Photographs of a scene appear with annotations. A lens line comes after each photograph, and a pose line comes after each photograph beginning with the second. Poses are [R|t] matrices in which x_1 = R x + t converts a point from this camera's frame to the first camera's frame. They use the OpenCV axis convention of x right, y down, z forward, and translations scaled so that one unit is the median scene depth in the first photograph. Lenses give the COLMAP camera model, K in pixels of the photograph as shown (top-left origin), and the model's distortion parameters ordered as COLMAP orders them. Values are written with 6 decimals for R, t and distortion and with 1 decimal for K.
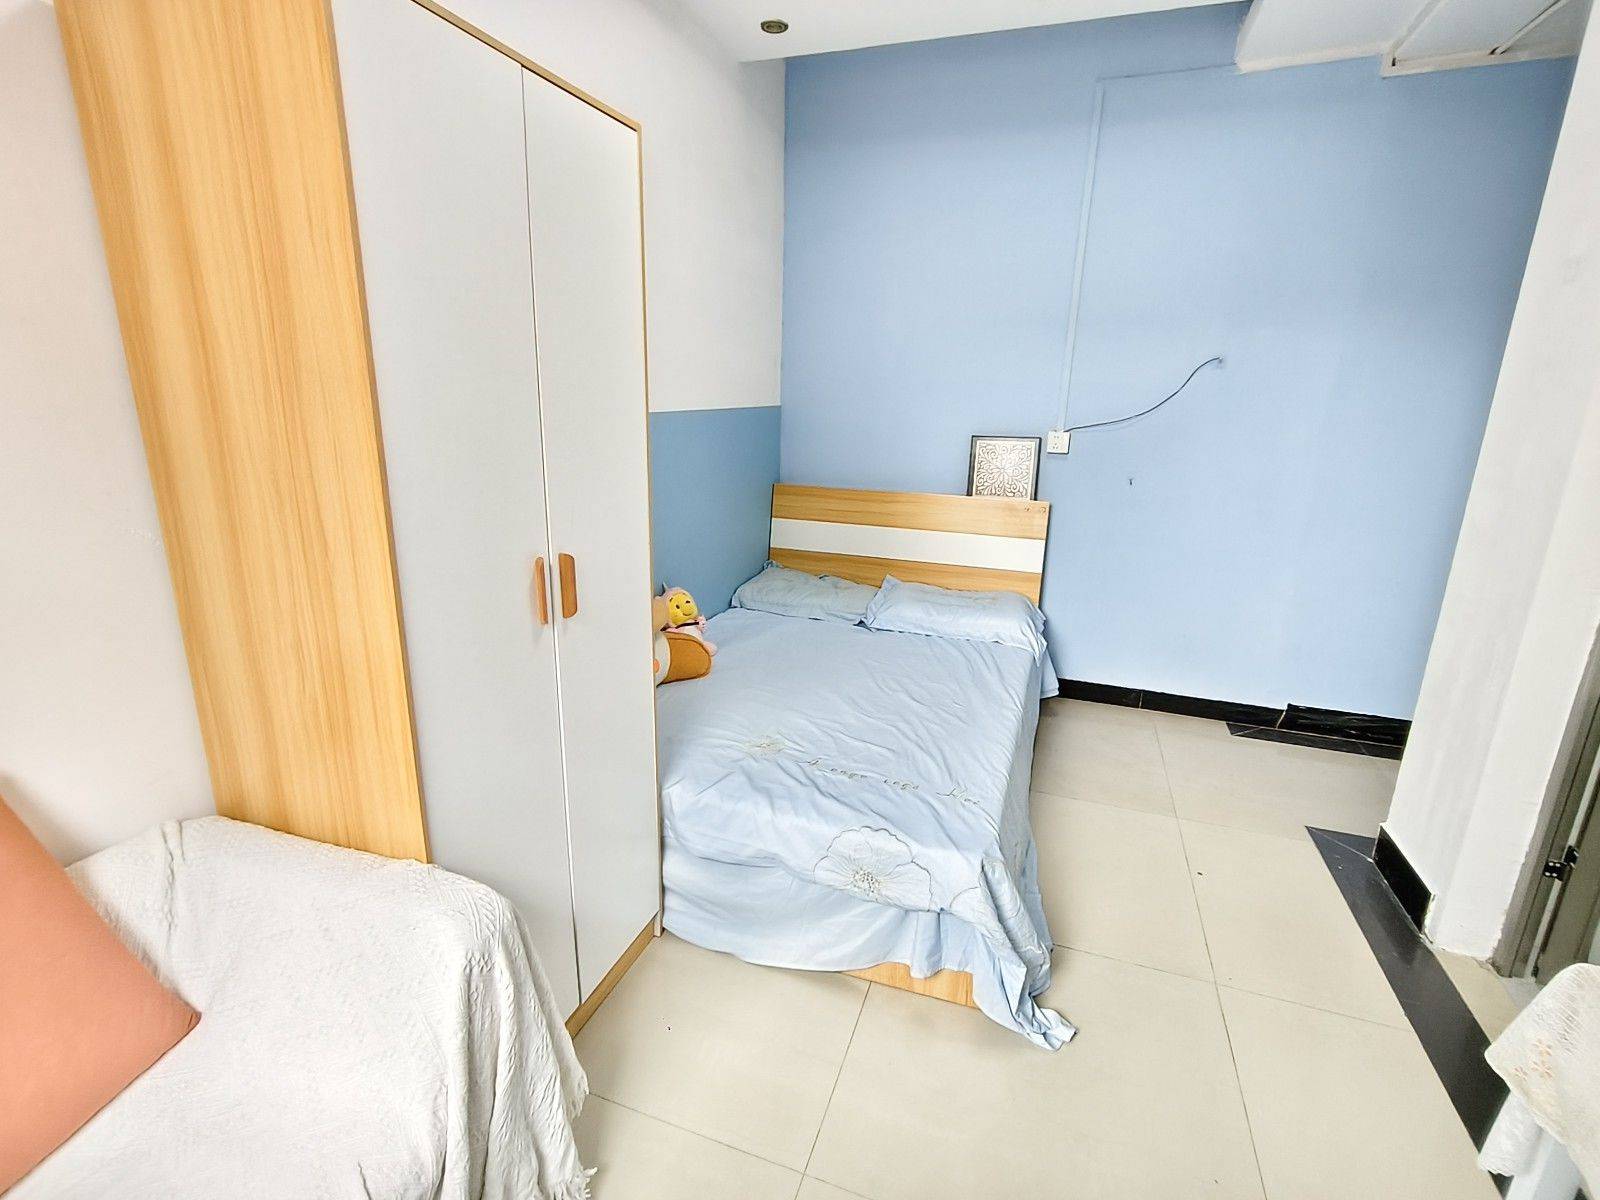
lens RADIAL K [[754.7, 0, 791.3], [0, 754.7, 587.8], [0, 0, 1]] dist [-0.003959, 0.000569]
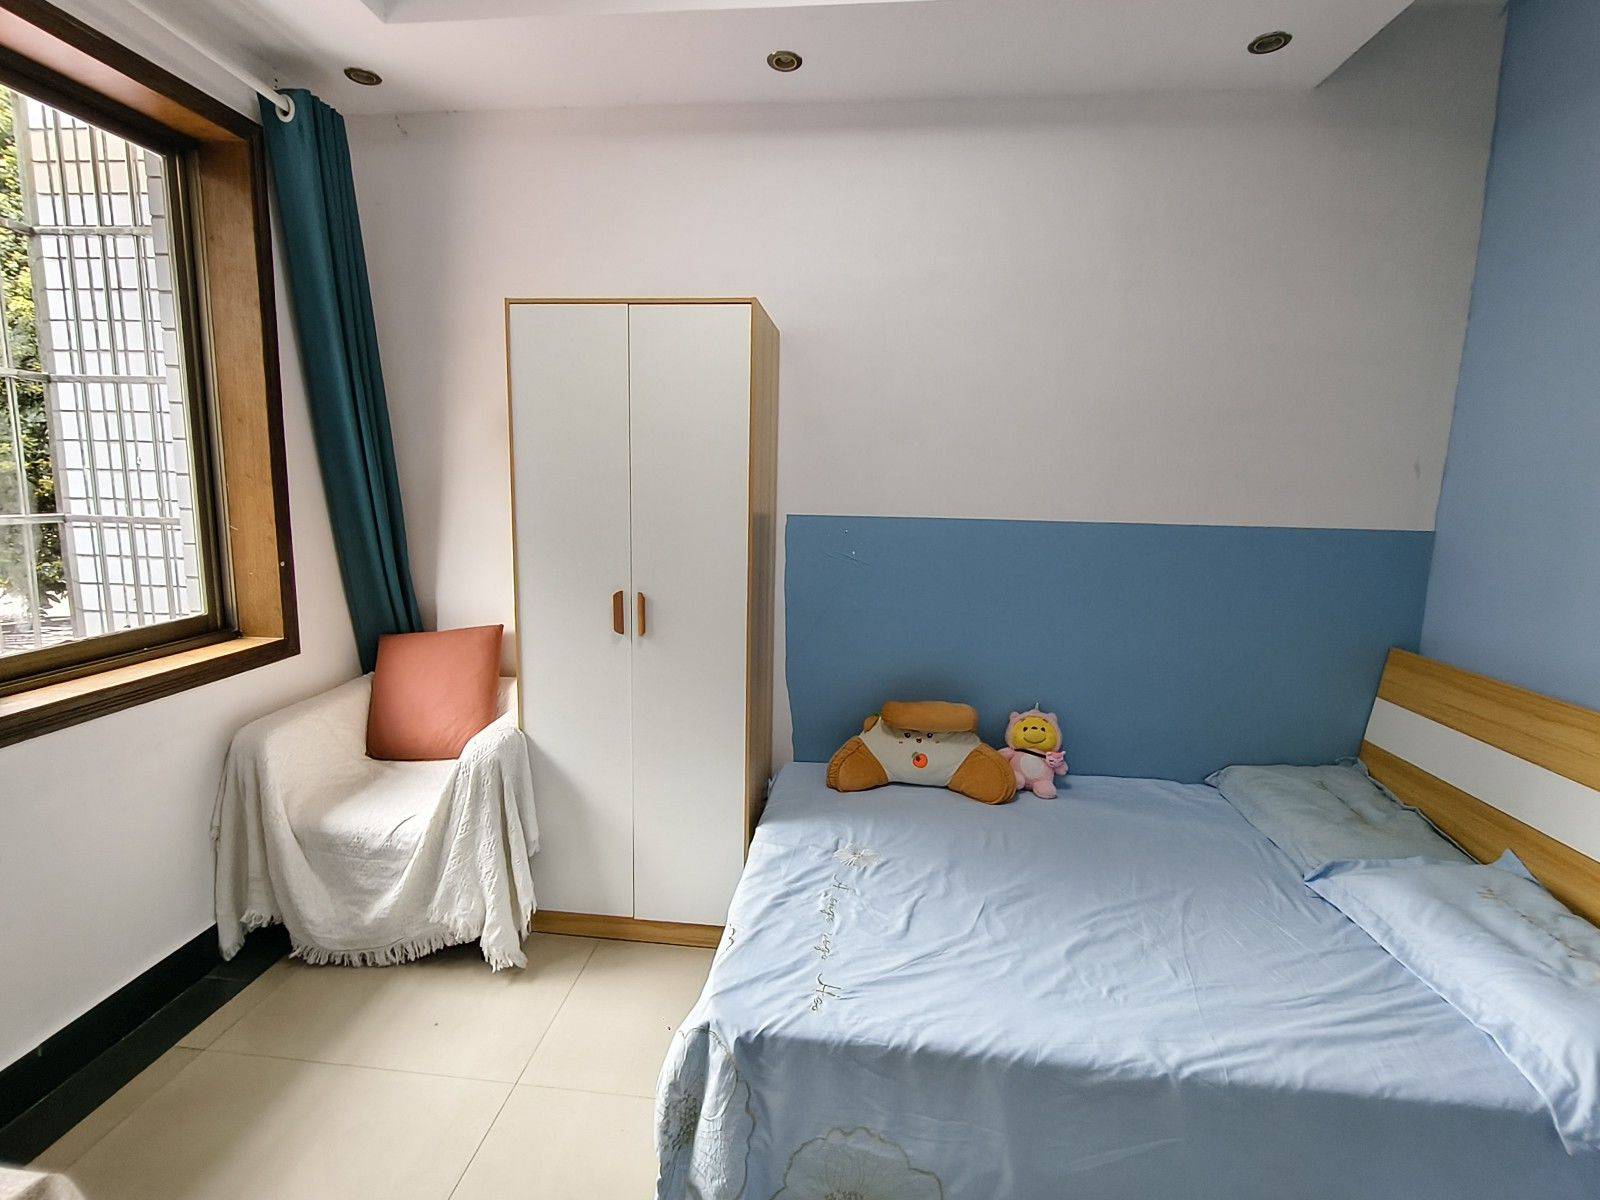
lens RADIAL K [[754.7, 0, 791.3], [0, 754.7, 587.8], [0, 0, 1]] dist [-0.003959, 0.000569]
pose [[0.245069, 0.127421, -0.961096, 0.715582], [-0.268740, 0.961408, 0.058937, -0.132039], [0.931515, 0.243841, 0.269854, 0.505552]]
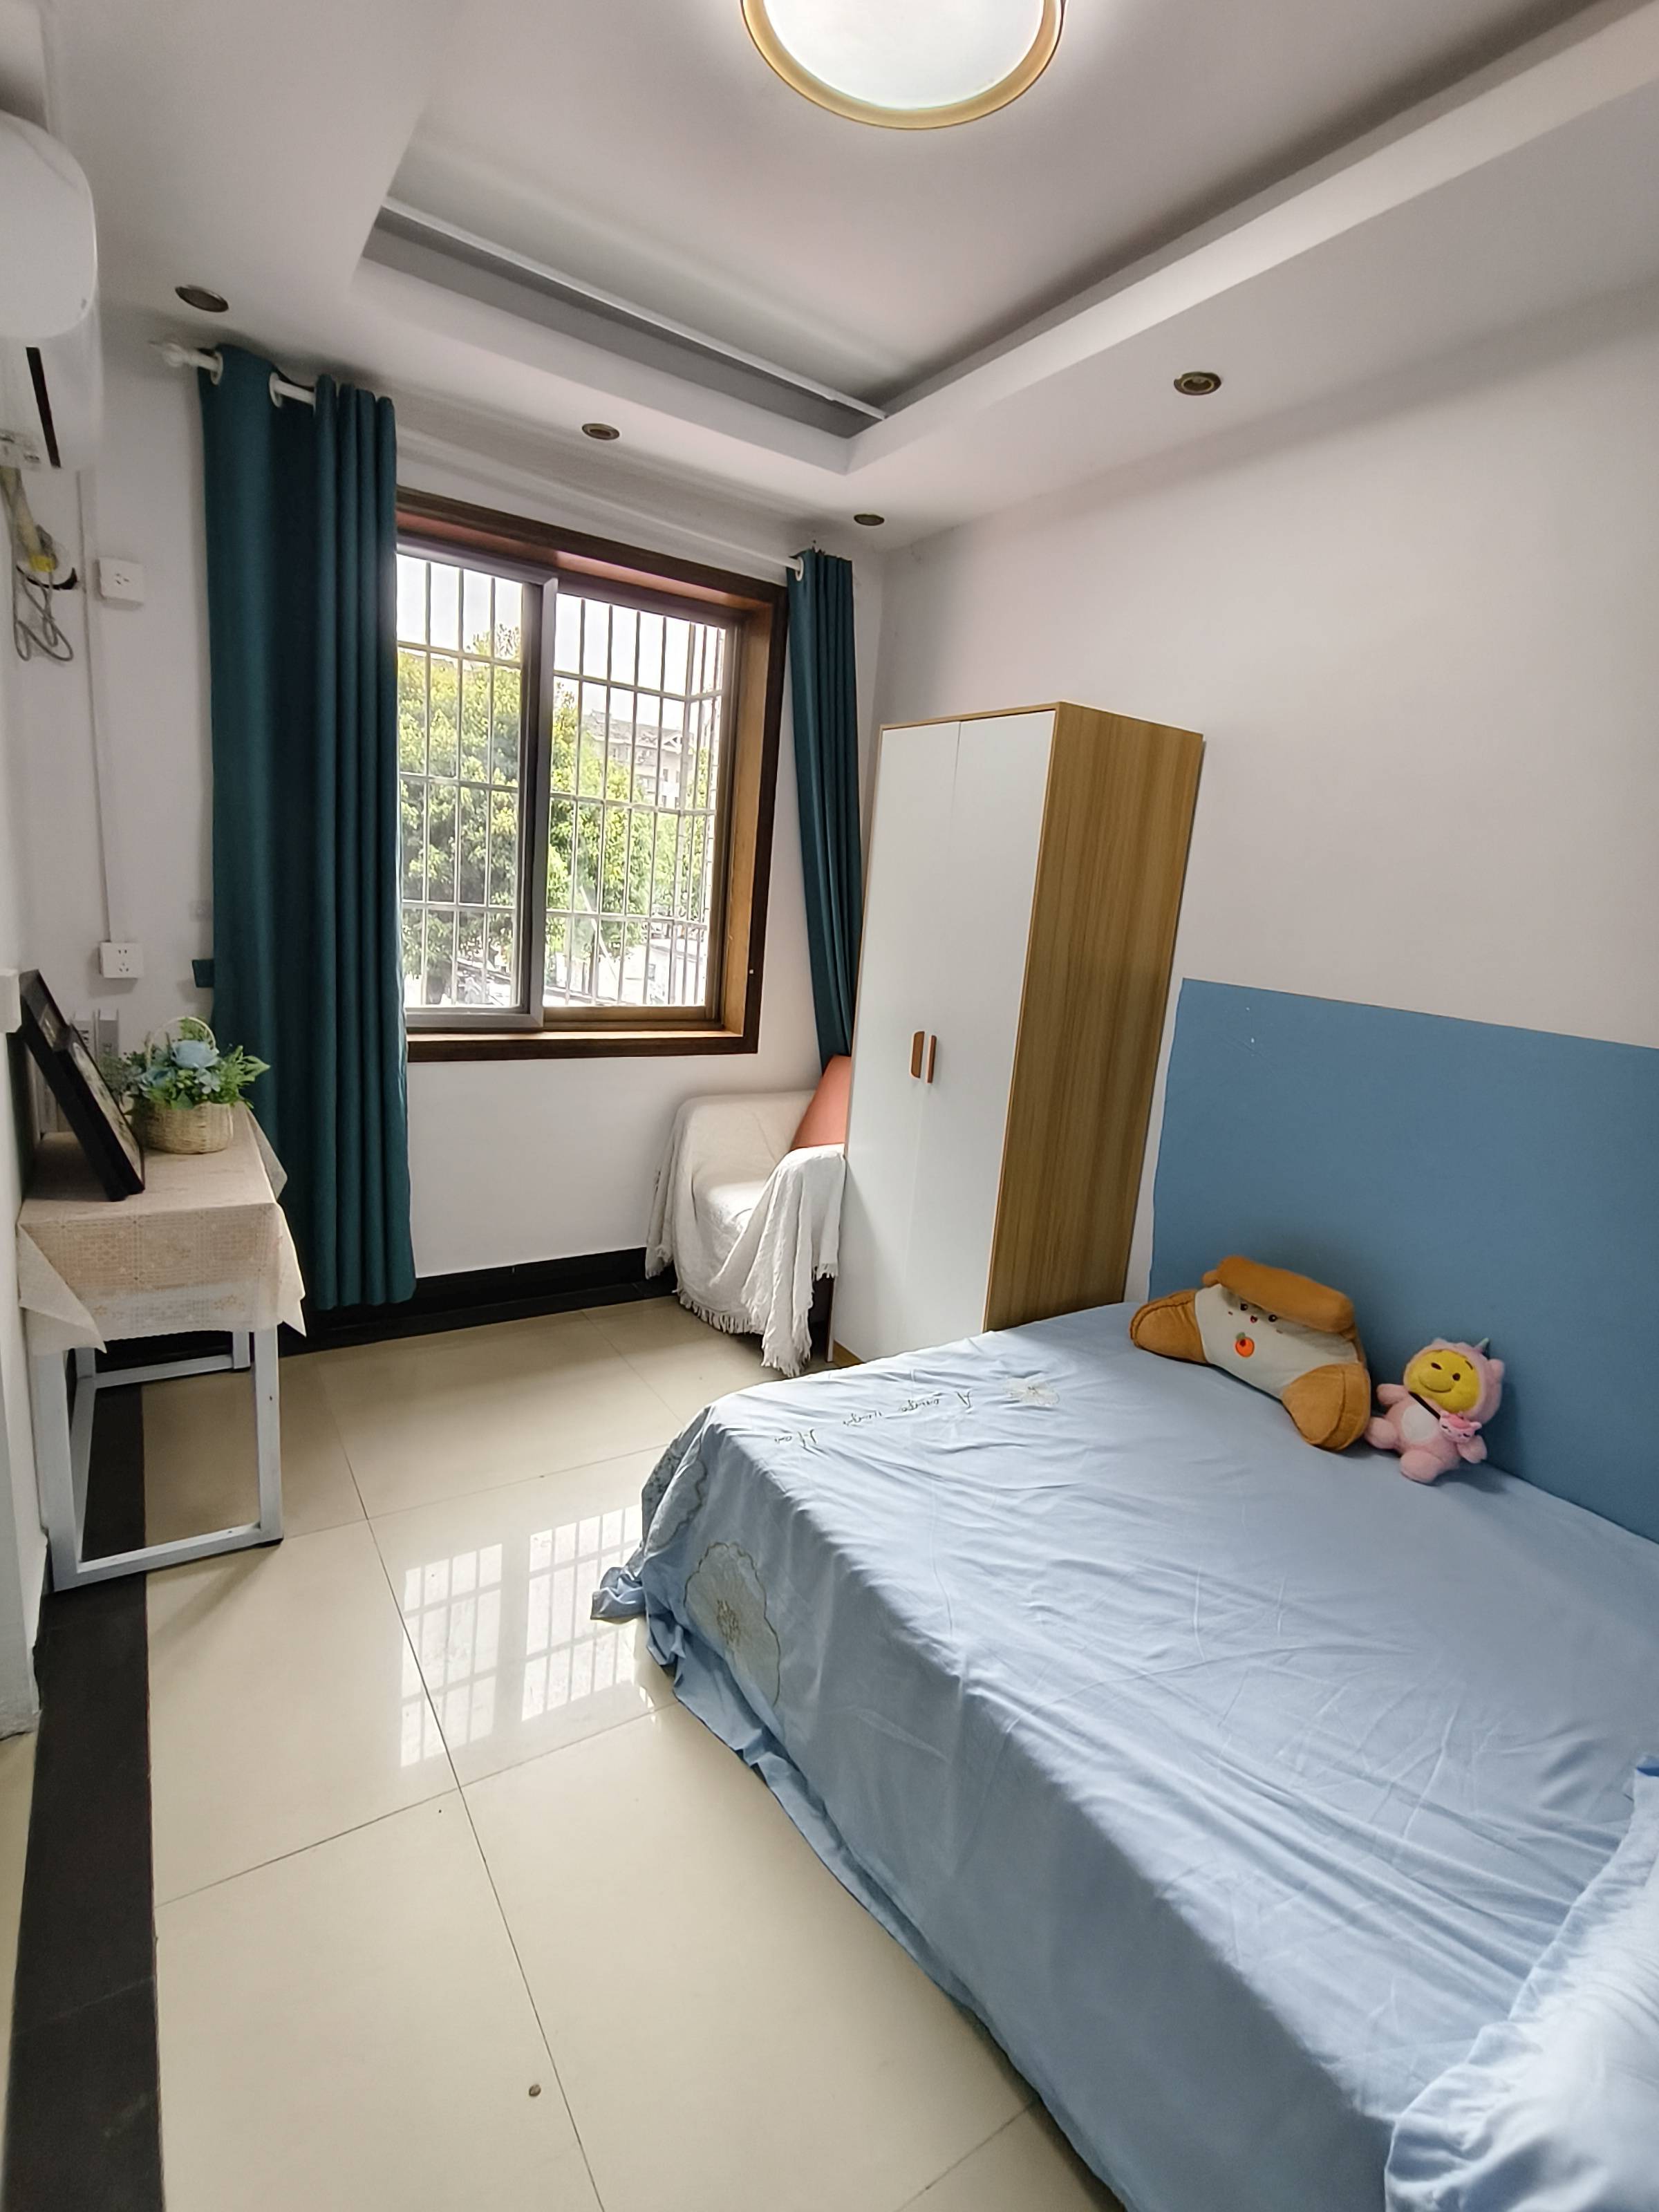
lens RADIAL K [[1043.4, 0, 854.6], [0, 1043.4, 1104.5], [0, 0, 1]] dist [-0.003959, 0.000569]
pose [[-0.589627, 0.093811, -0.802209, 0.781225], [-0.305188, 0.893718, 0.328827, -0.301642], [0.747796, 0.438710, -0.498331, 1.102082]]
